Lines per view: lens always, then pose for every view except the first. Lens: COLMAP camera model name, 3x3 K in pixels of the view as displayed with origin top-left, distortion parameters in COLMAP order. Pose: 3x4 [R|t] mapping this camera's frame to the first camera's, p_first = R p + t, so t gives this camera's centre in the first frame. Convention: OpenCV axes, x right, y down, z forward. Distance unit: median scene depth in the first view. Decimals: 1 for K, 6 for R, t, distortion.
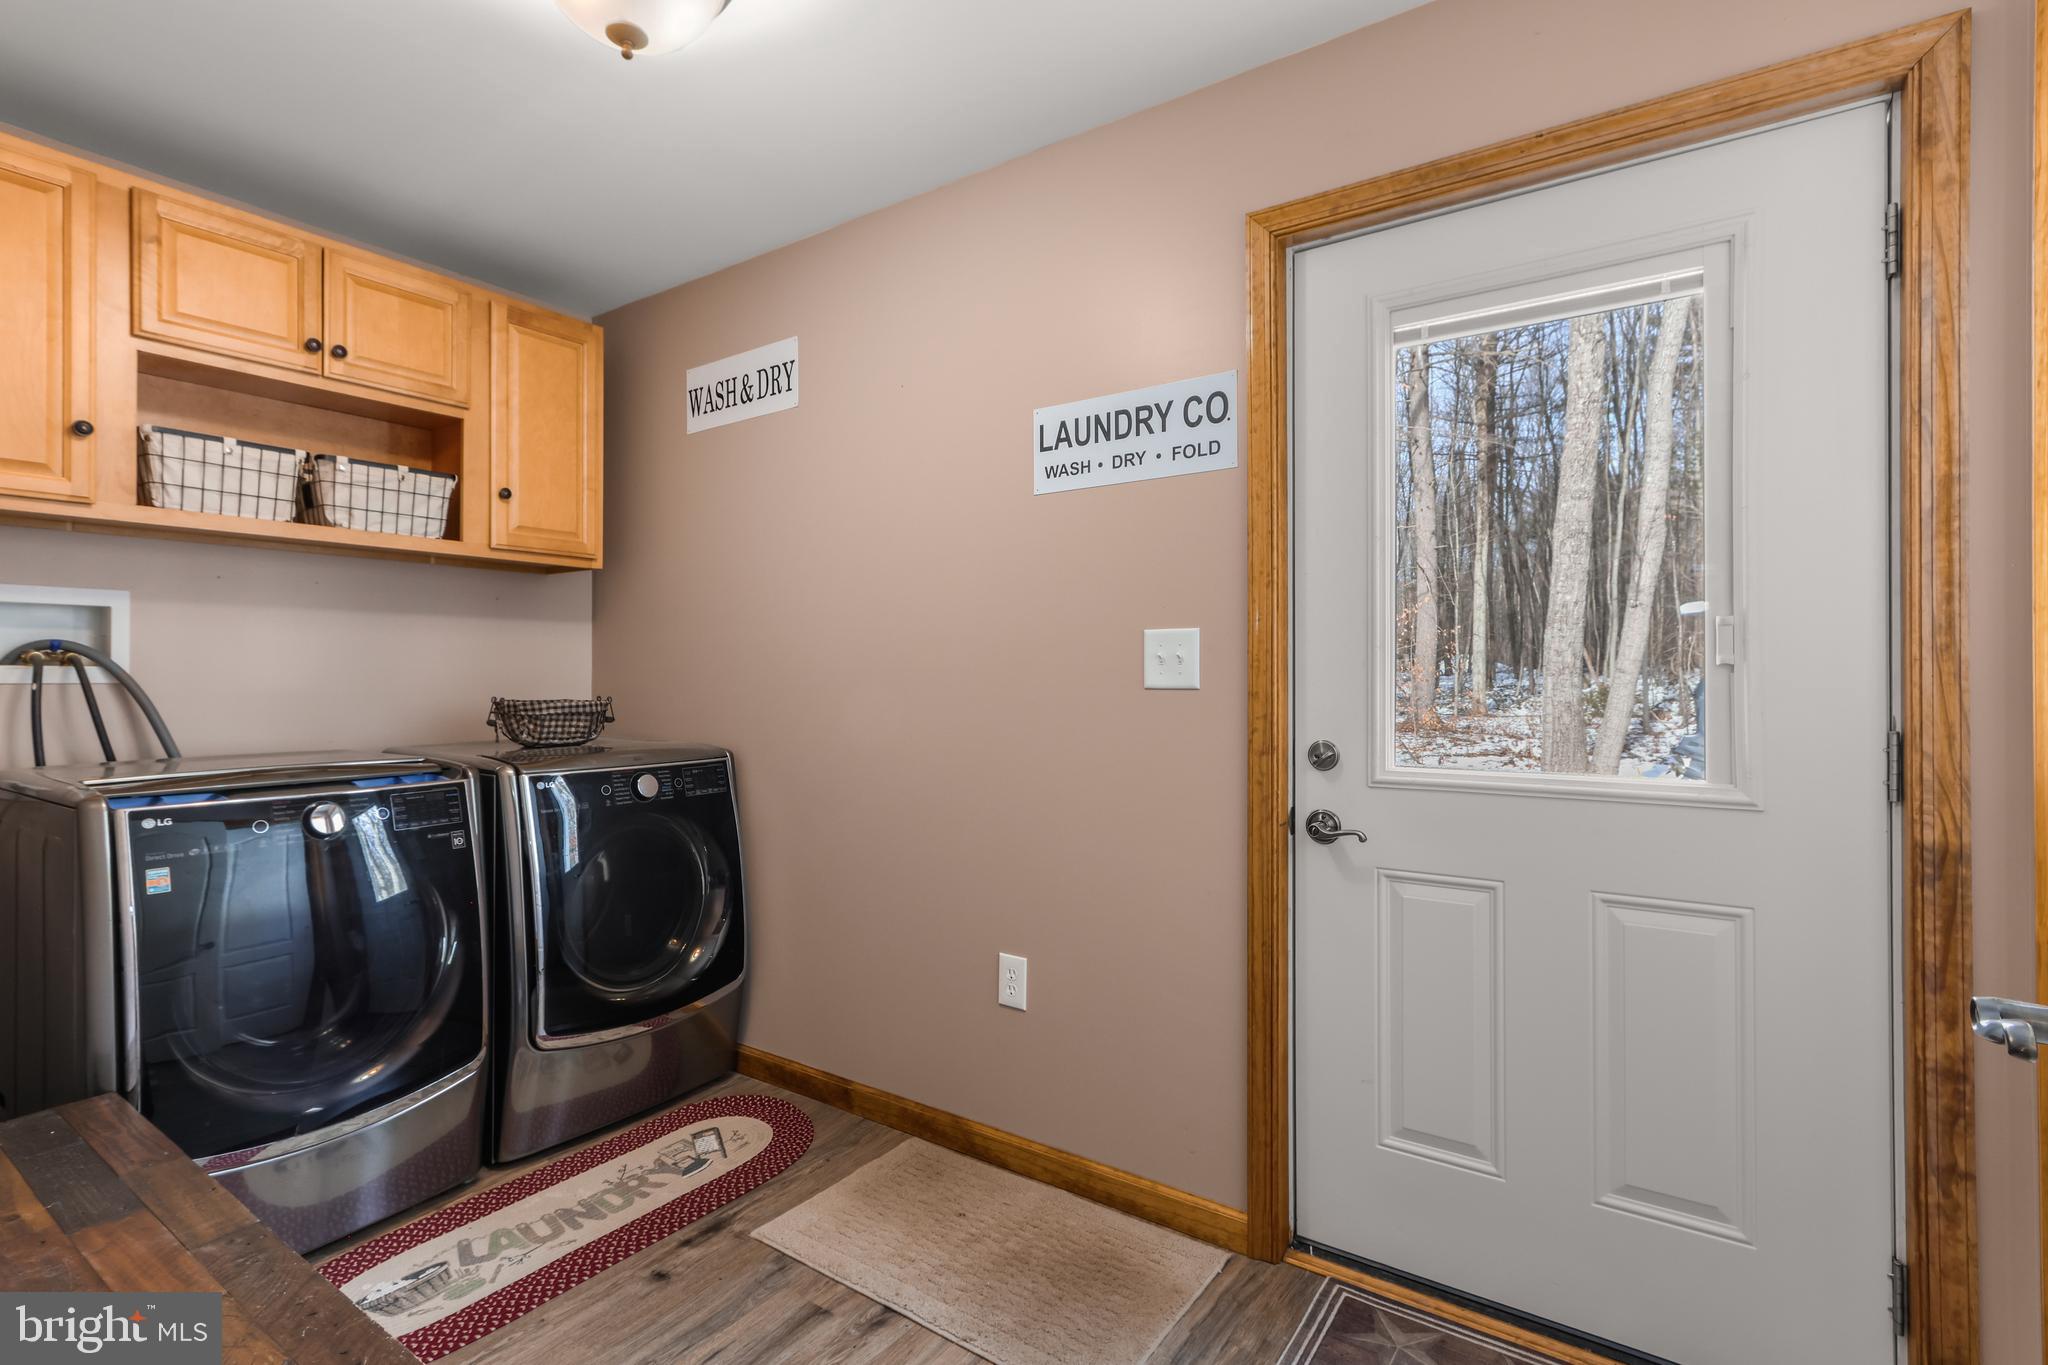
lens RADIAL K [[962.8, 0, 1017.4], [0, 962.8, 672.1], [0, 0, 1]] dist [0.006650, 0.000848]
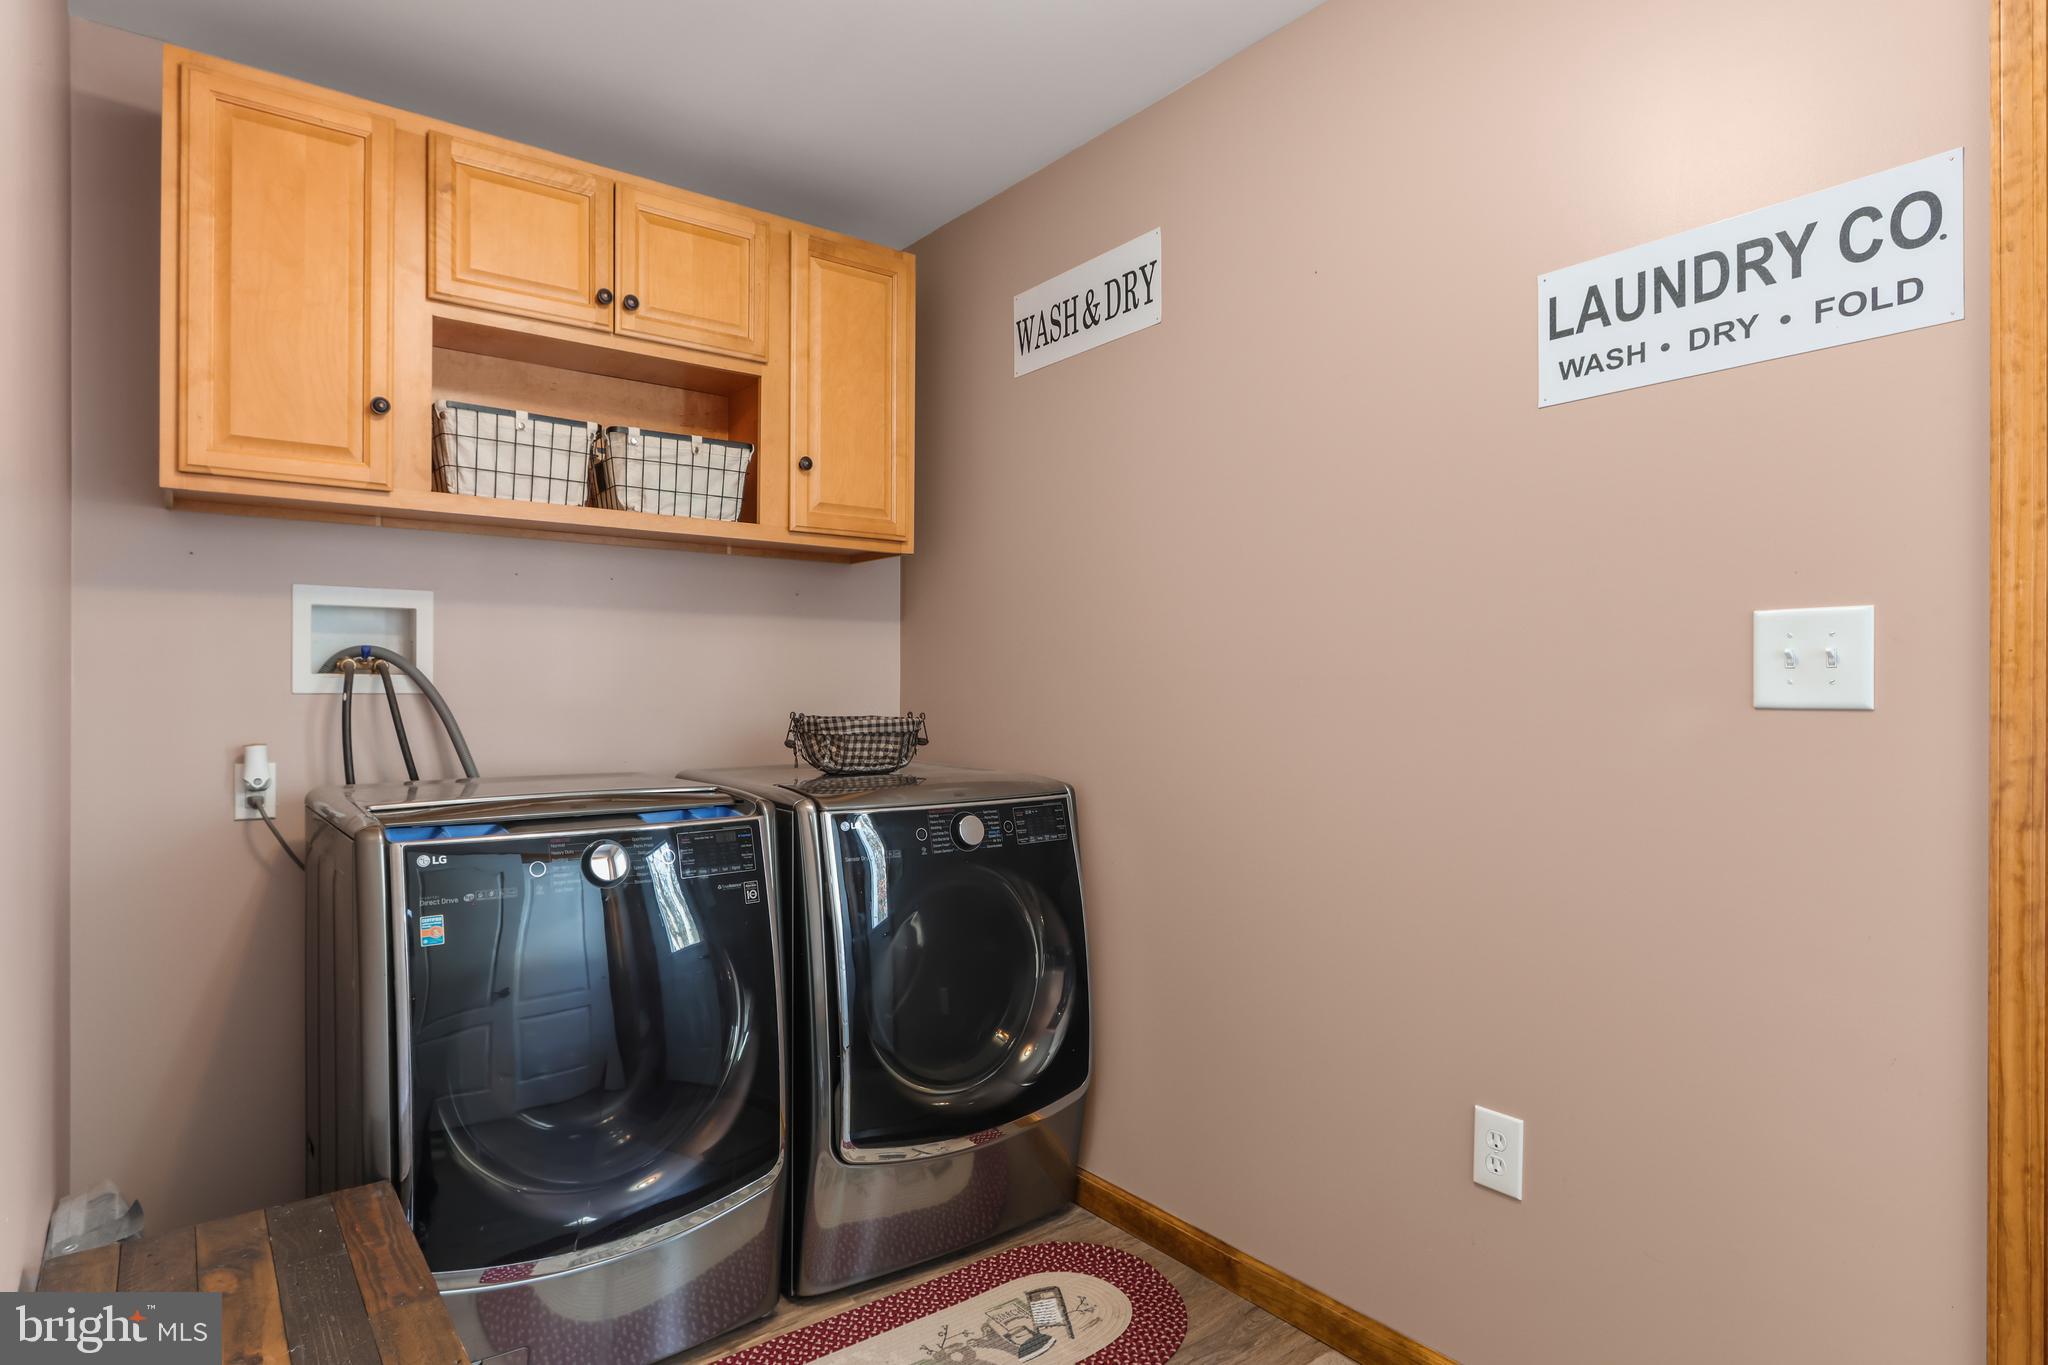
lens RADIAL K [[1127.9, 0, 1018.6], [0, 1127.9, 688.5], [0, 0, 1]] dist [-0.001291, 0.002530]
pose [[0.954384, 0.002238, -0.298575, -0.086059], [-0.001223, 0.999993, 0.003588, 0.002346], [0.298581, -0.003059, 0.954379, 0.166638]]
